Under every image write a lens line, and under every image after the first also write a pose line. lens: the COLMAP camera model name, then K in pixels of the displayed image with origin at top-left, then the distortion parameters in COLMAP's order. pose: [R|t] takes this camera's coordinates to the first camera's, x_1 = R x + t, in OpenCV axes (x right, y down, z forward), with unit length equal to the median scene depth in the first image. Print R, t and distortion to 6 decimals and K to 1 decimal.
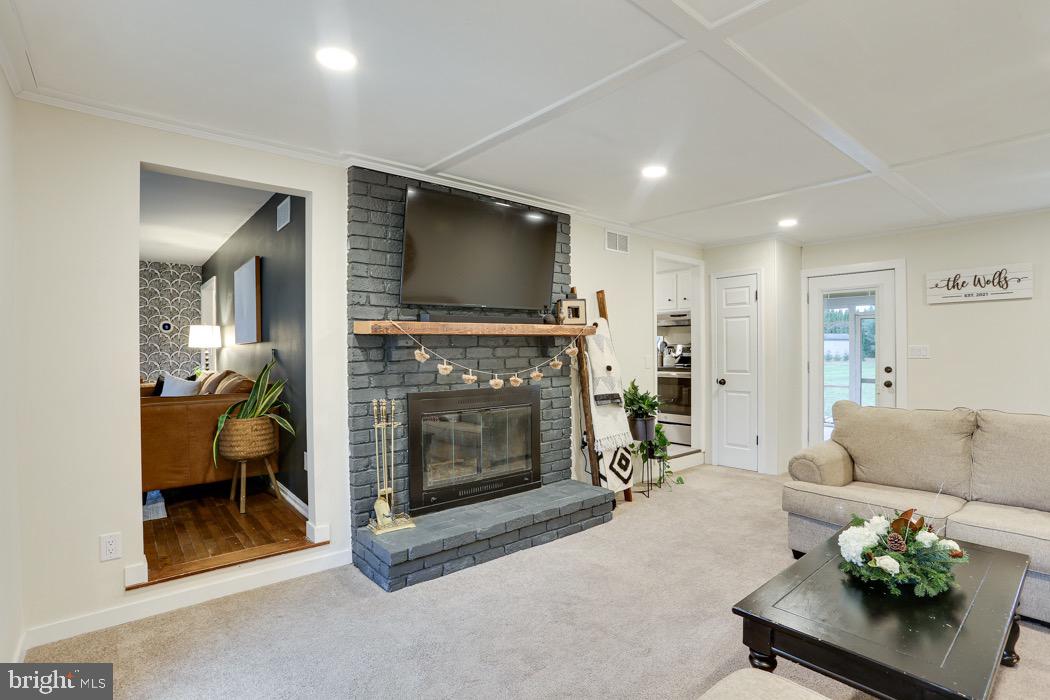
lens RADIAL K [[509.2, 0, 525.4], [0, 509.2, 350.7], [0, 0, 1]] dist [-0.059128, 0.015418]
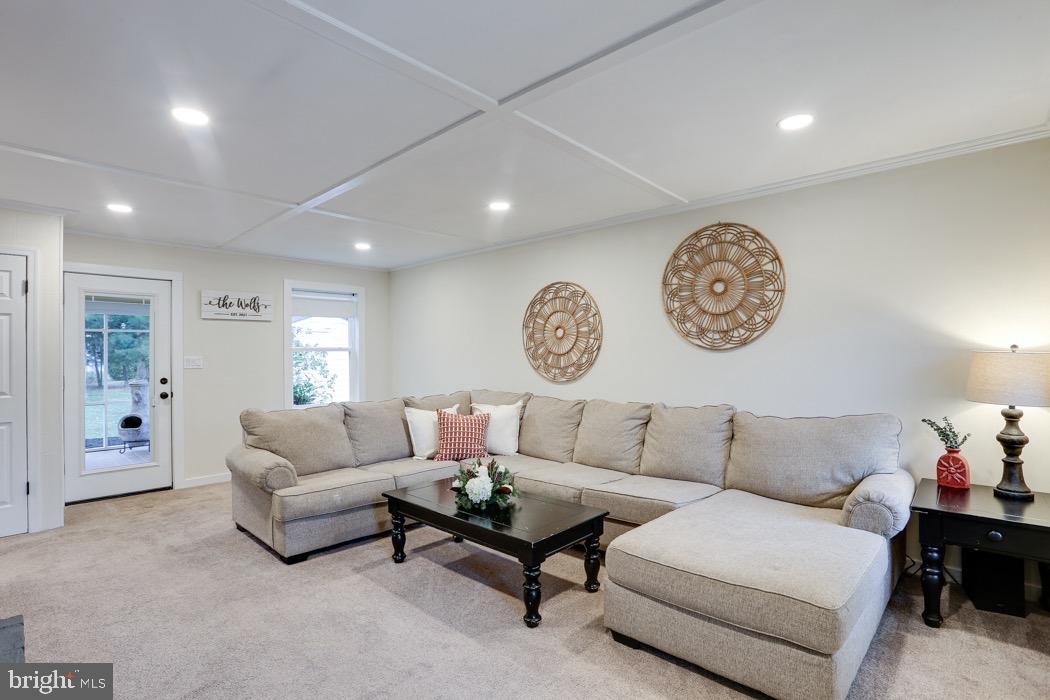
lens RADIAL K [[509.2, 0, 524.9], [0, 509.2, 348.8], [0, 0, 1]] dist [-0.059128, 0.015418]
pose [[-0.133314, 0.019974, 0.990873, -0.376276], [0.011060, 0.999765, -0.018665, 0.000447], [-0.991012, 0.008471, -0.133504, 0.455755]]
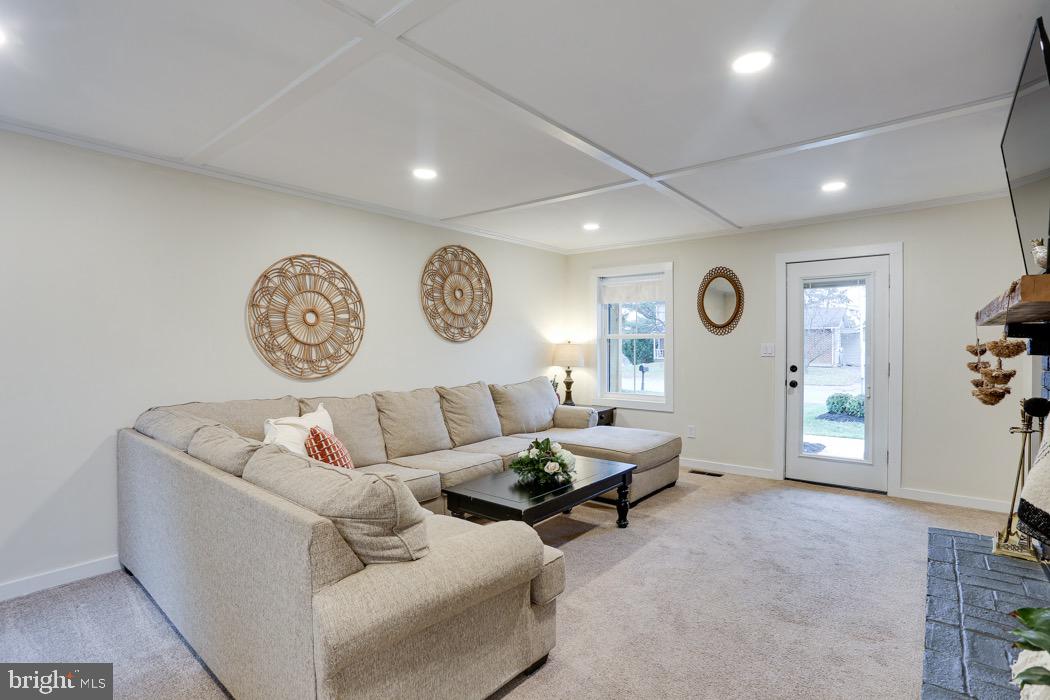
lens RADIAL K [[509.2, 0, 526.6], [0, 509.2, 350.1], [0, 0, 1]] dist [-0.059128, 0.015418]
pose [[-0.983028, 0.013167, -0.182980, 0.521474], [0.010502, 0.999824, 0.015524, -0.007676], [0.183152, 0.013339, -0.982994, 1.189565]]
